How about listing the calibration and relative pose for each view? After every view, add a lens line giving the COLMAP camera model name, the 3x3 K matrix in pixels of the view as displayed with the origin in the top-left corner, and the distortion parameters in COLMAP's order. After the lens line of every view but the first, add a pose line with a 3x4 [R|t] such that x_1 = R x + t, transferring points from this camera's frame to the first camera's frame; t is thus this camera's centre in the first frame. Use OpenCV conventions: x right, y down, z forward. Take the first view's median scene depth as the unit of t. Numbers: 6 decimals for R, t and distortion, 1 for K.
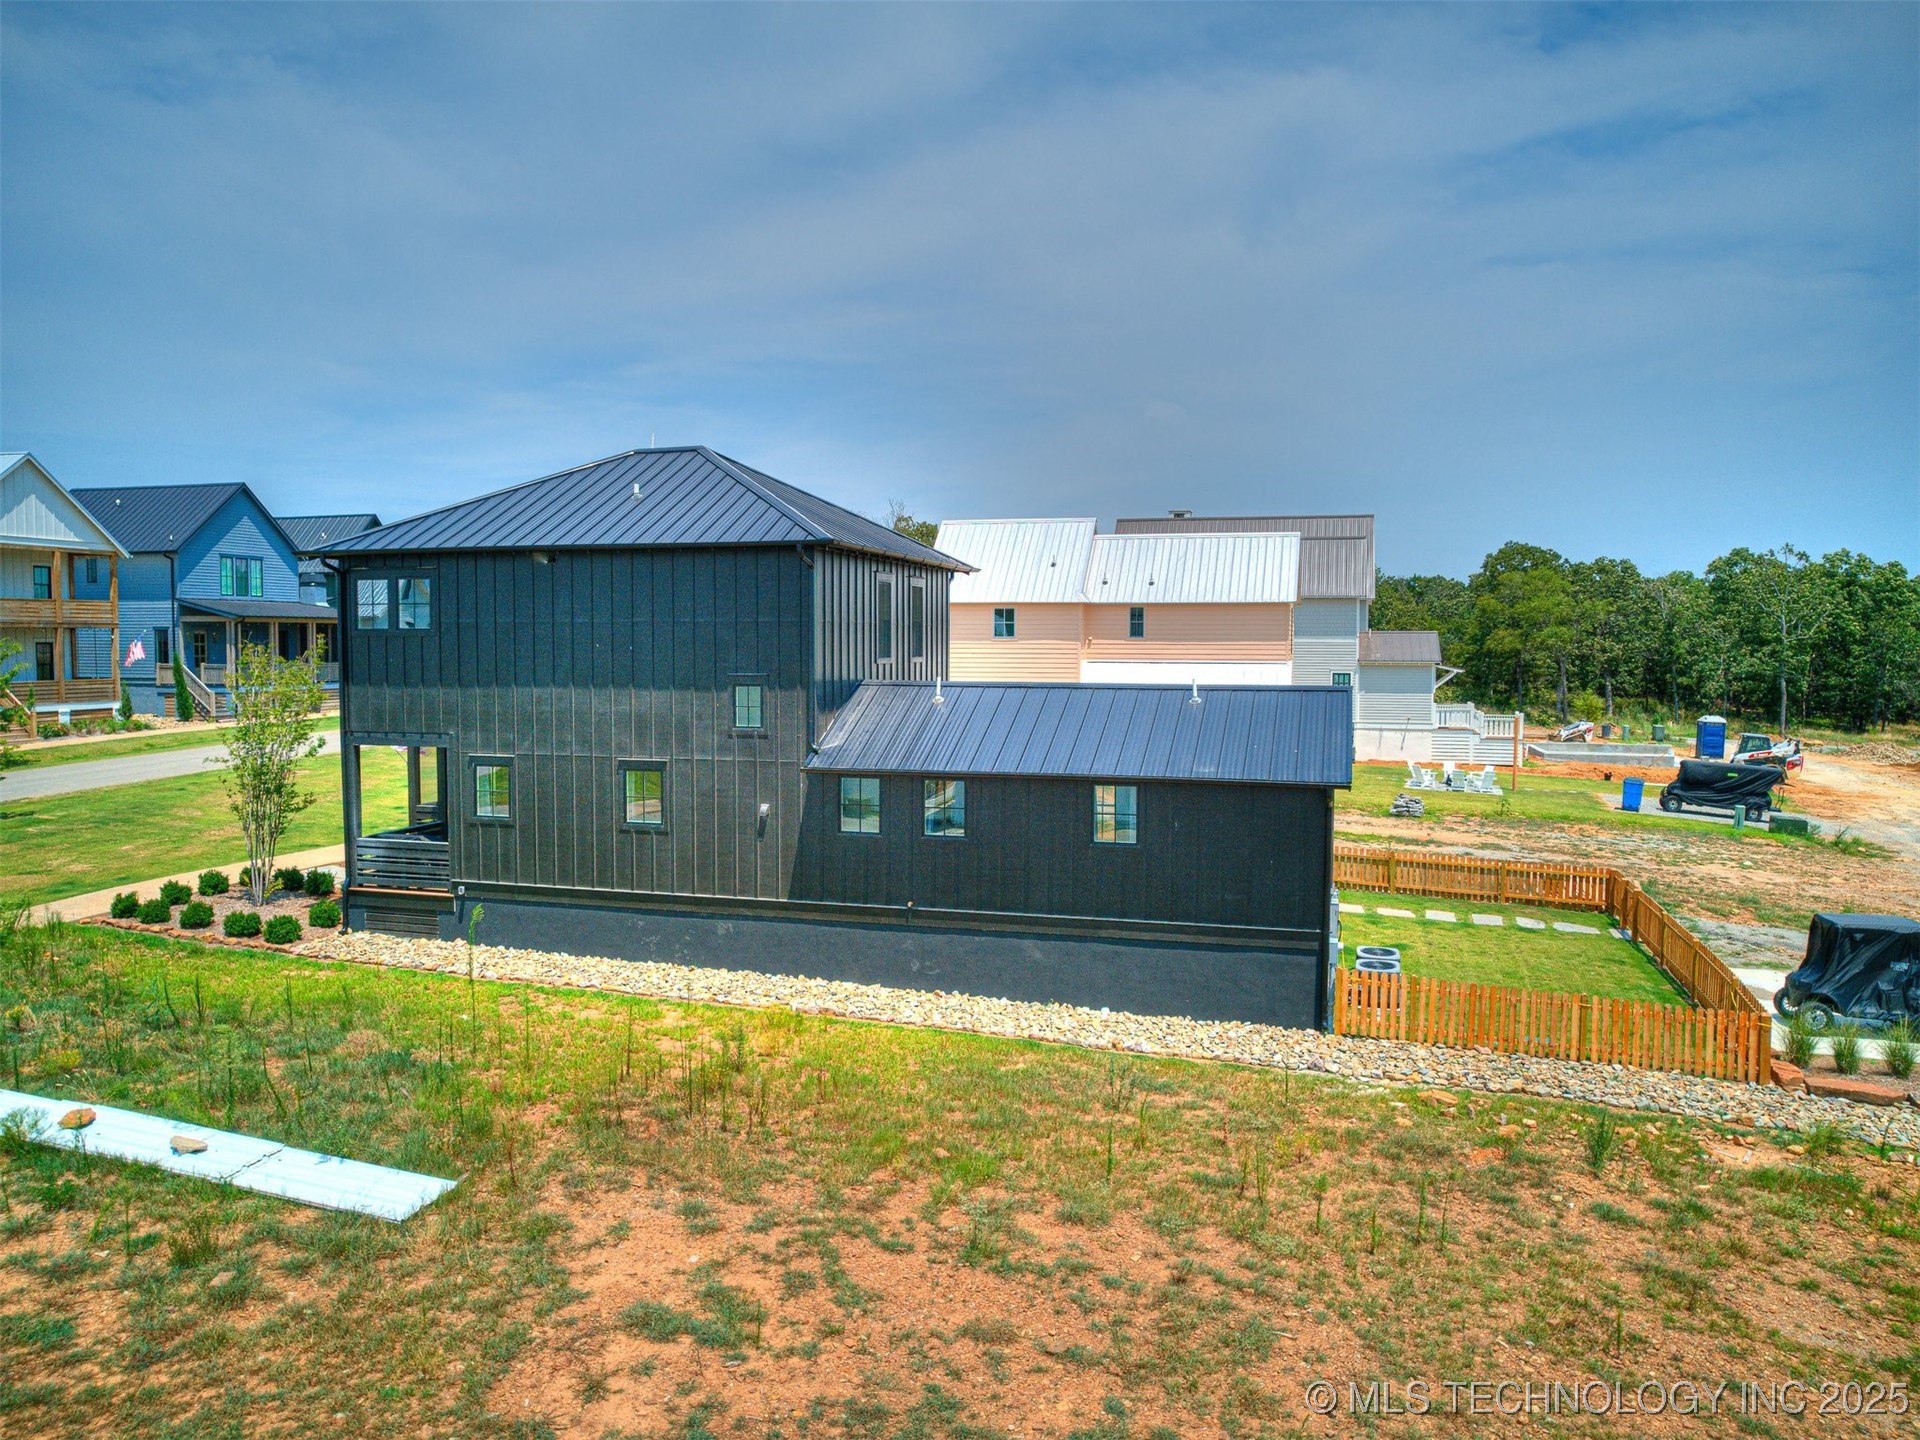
lens RADIAL K [[1377.3, 0, 962.0], [0, 1377.3, 723.0], [0, 0, 1]] dist [-0.066869, 0.052910]
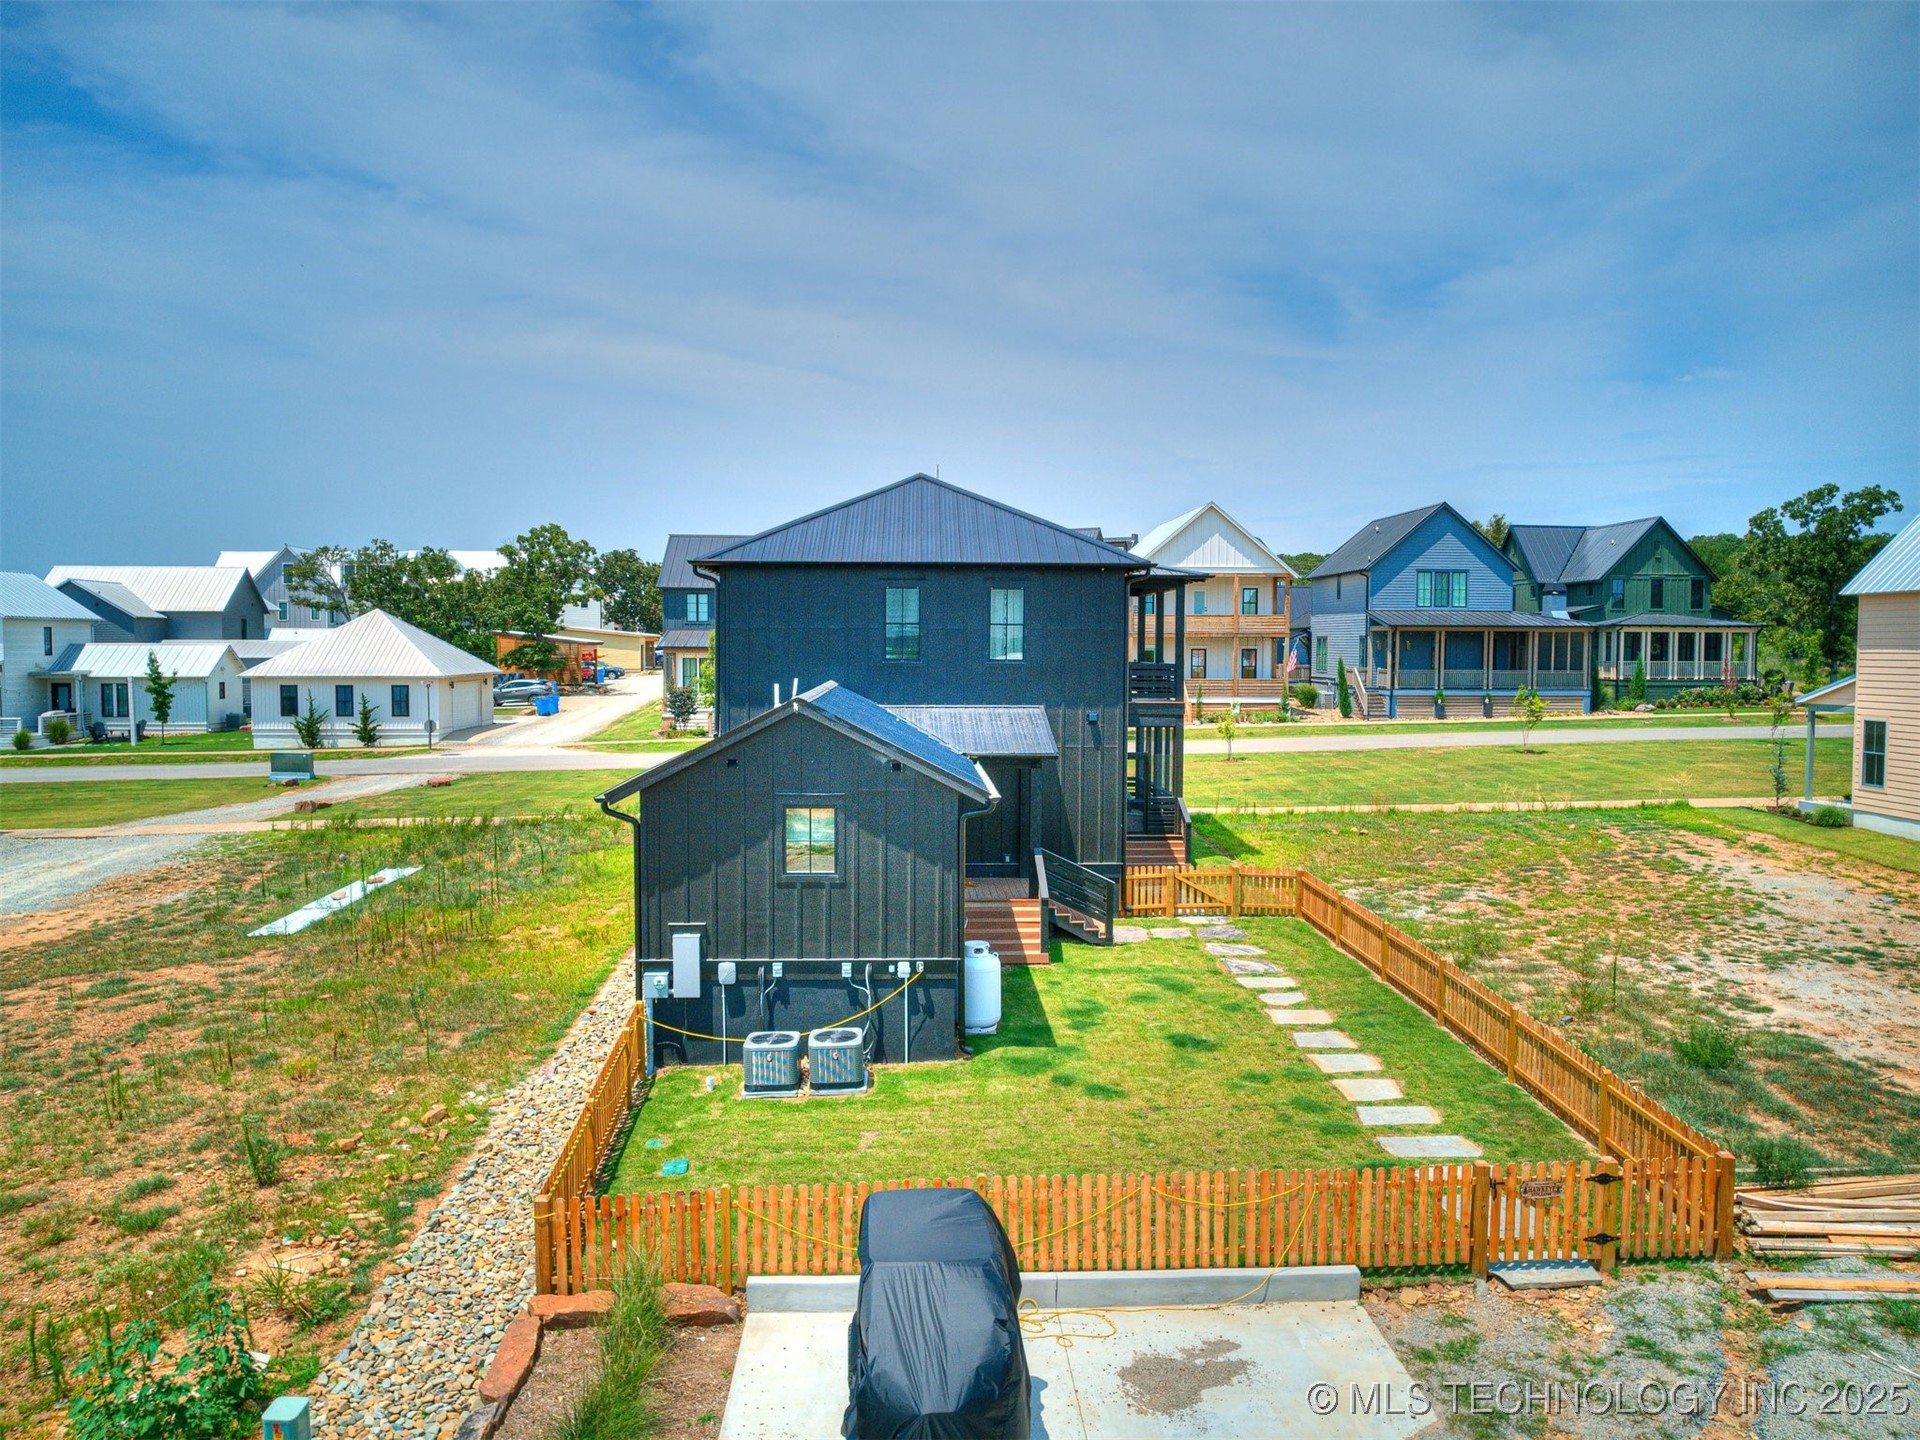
lens RADIAL K [[1377.3, 0, 962.9], [0, 1377.3, 726.6], [0, 0, 1]] dist [-0.066869, 0.052910]
pose [[0.309142, 0.053286, -0.949522, 1.265153], [-0.058108, 0.997622, 0.037067, -0.053115], [0.949239, 0.043716, 0.311503, 0.964016]]
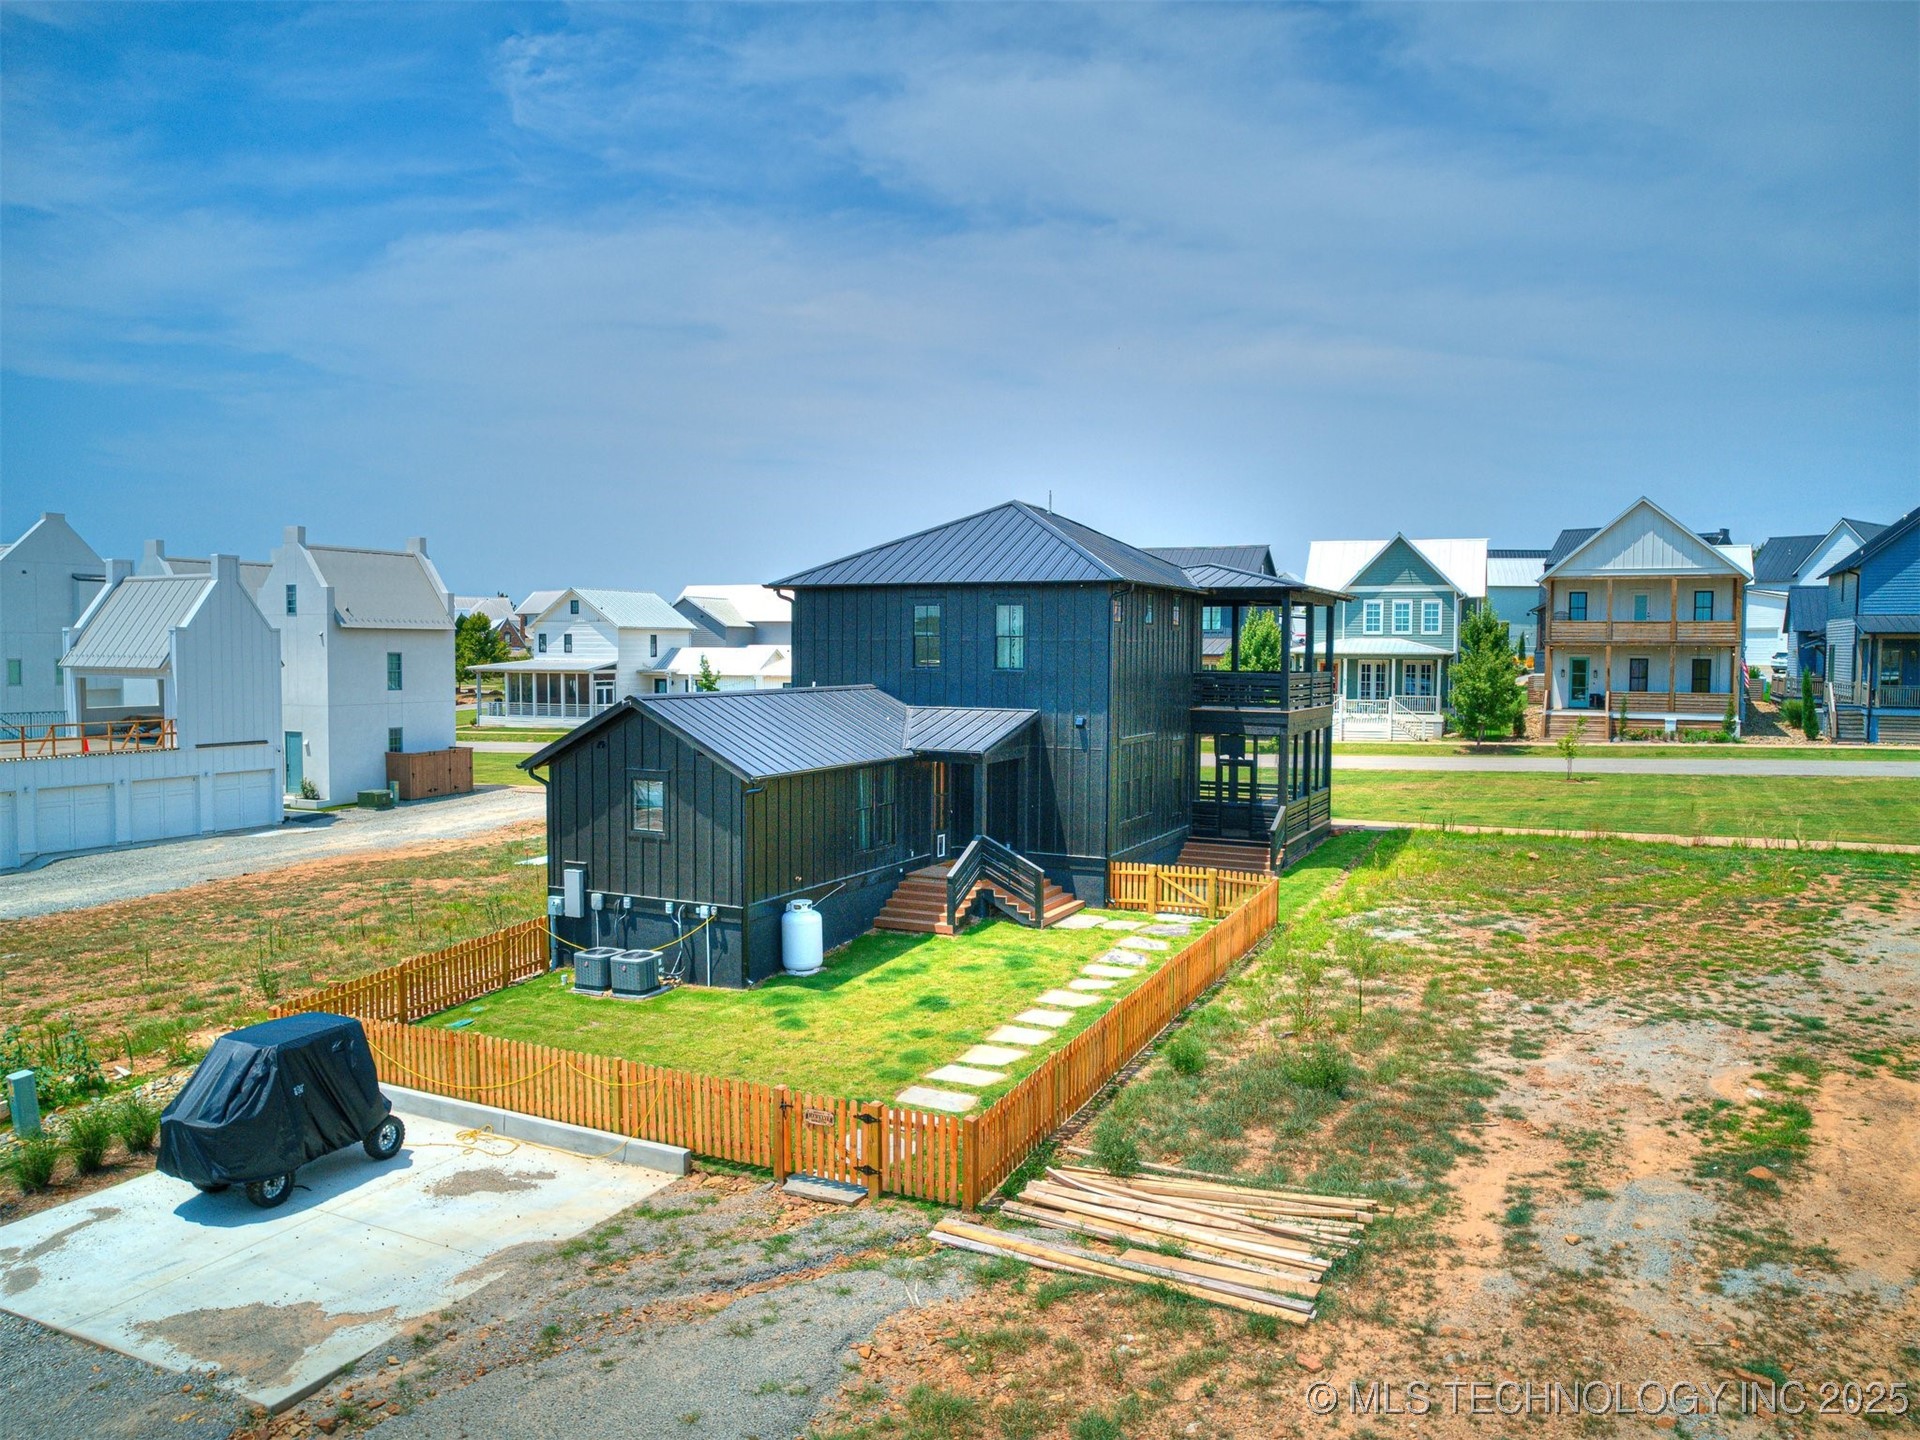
lens RADIAL K [[1377.3, 0, 969.0], [0, 1377.3, 723.4], [0, 0, 1]] dist [-0.066869, 0.052910]
pose [[-0.183464, 0.049528, -0.981778, 1.493885], [-0.064852, 0.995944, 0.062362, -0.103226], [0.980885, 0.075111, -0.179508, 1.677588]]
